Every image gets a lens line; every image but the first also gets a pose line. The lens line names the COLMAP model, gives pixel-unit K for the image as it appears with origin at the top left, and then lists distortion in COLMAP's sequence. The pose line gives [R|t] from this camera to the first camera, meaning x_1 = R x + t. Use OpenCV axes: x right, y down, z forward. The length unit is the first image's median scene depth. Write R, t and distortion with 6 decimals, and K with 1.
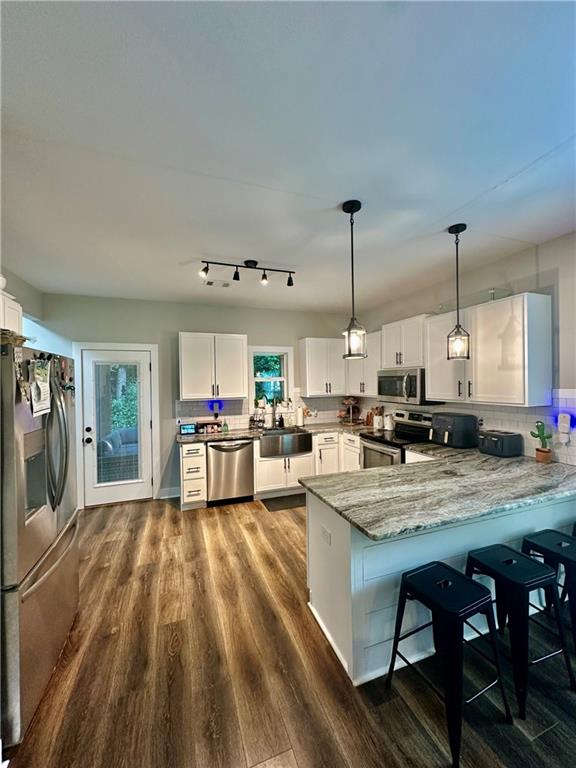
lens RADIAL K [[305.9, 0, 292.9], [0, 305.9, 386.0], [0, 0, 1]] dist [-0.004342, 0.000484]
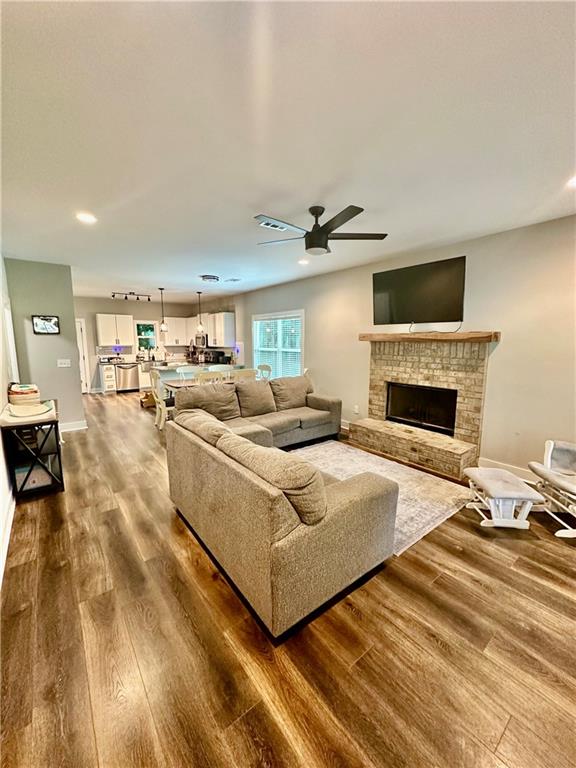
lens RADIAL K [[305.9, 0, 289.8], [0, 305.9, 384.7], [0, 0, 1]] dist [-0.004342, 0.000484]
pose [[0.954128, -0.027539, 0.298130, 0.277292], [-0.011939, 0.991469, 0.129793, 0.021865], [-0.299161, -0.127398, 0.945660, -1.557854]]
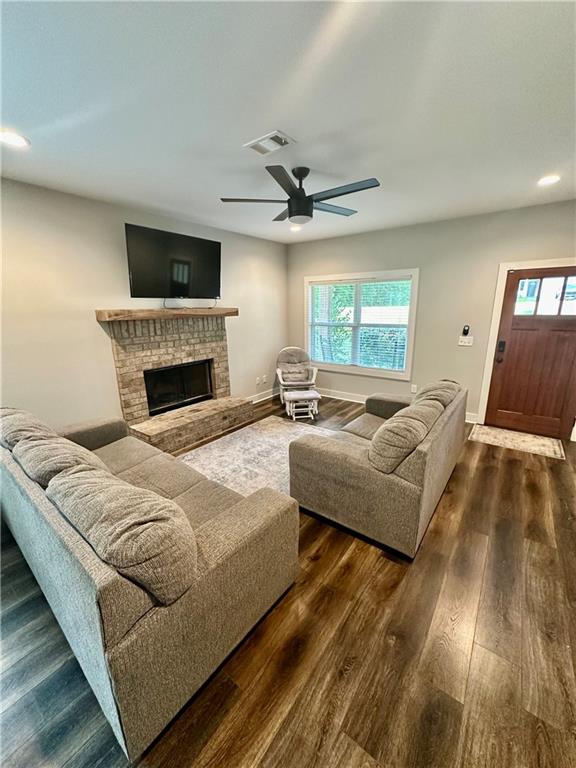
lens RADIAL K [[305.9, 0, 289.5], [0, 305.9, 385.0], [0, 0, 1]] dist [-0.004342, 0.000484]
pose [[-0.535591, -0.190839, 0.822632, -0.040763], [0.031061, 0.969020, 0.245022, -0.015878], [-0.843906, 0.156783, -0.513071, -0.413145]]
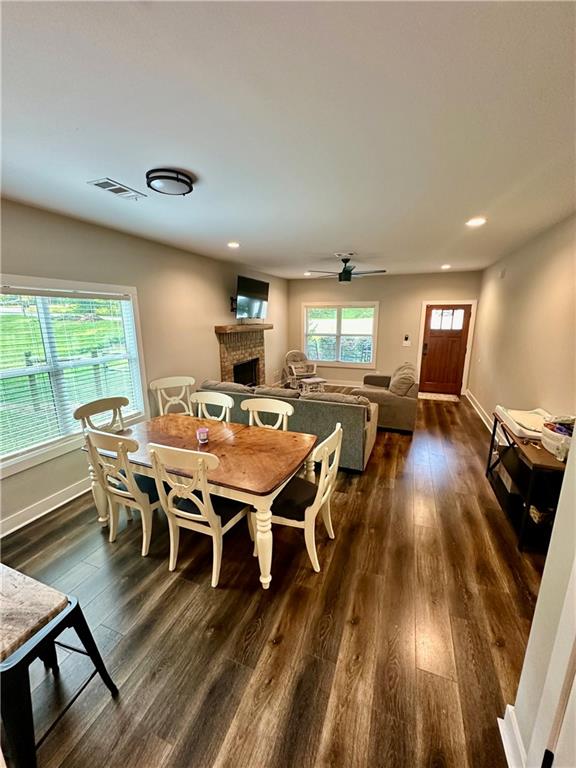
lens RADIAL K [[305.9, 0, 289.3], [0, 305.9, 384.2], [0, 0, 1]] dist [-0.004342, 0.000484]
pose [[-0.739306, -0.128817, 0.660933, -0.199940], [0.021753, 0.976450, 0.214644, -0.058976], [-0.673018, 0.173065, -0.719093, 0.375924]]
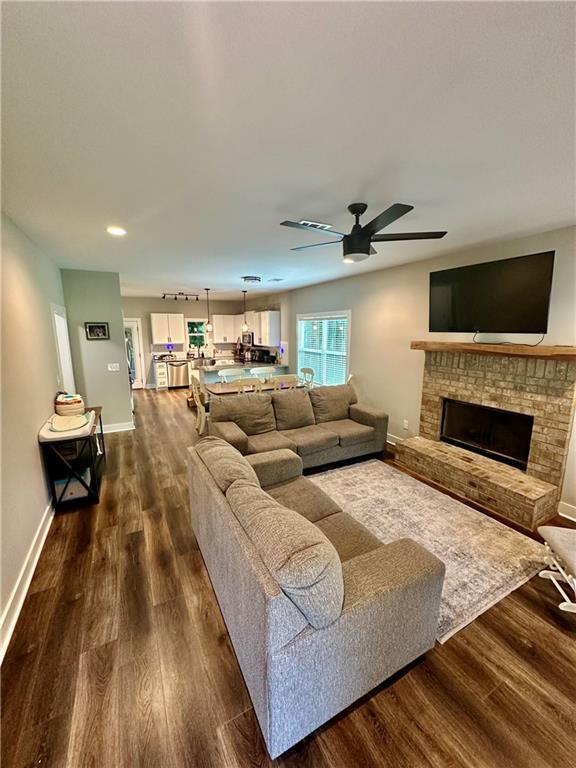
lens RADIAL K [[305.9, 0, 289.8], [0, 305.9, 384.9], [0, 0, 1]] dist [-0.004342, 0.000484]
pose [[0.991188, -0.010851, 0.132016, 0.348284], [-0.011376, 0.985983, 0.166457, -0.047620], [-0.131972, -0.166492, 0.977171, -1.472419]]
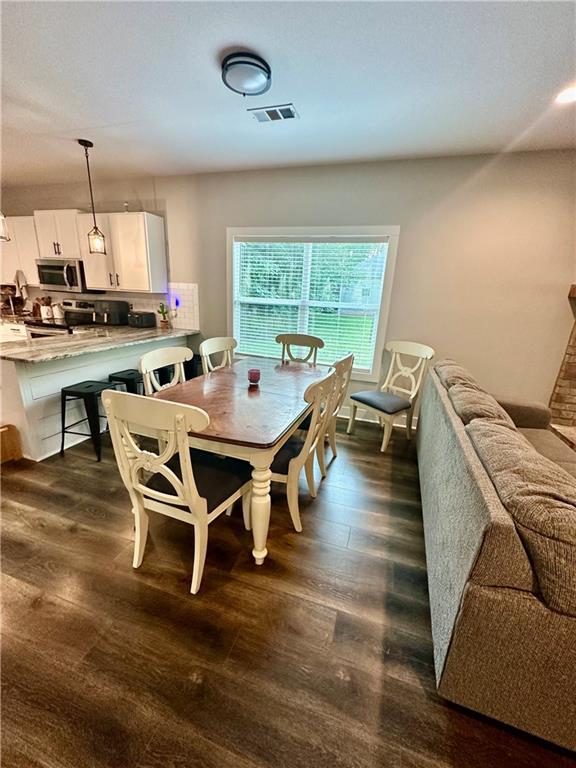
lens RADIAL K [[305.9, 0, 289.7], [0, 305.9, 385.2], [0, 0, 1]] dist [-0.004342, 0.000484]
pose [[0.623727, -0.183822, 0.759720, -0.048324], [-0.048530, 0.960971, 0.272359, 0.040045], [-0.780135, -0.206747, 0.590462, -0.378016]]
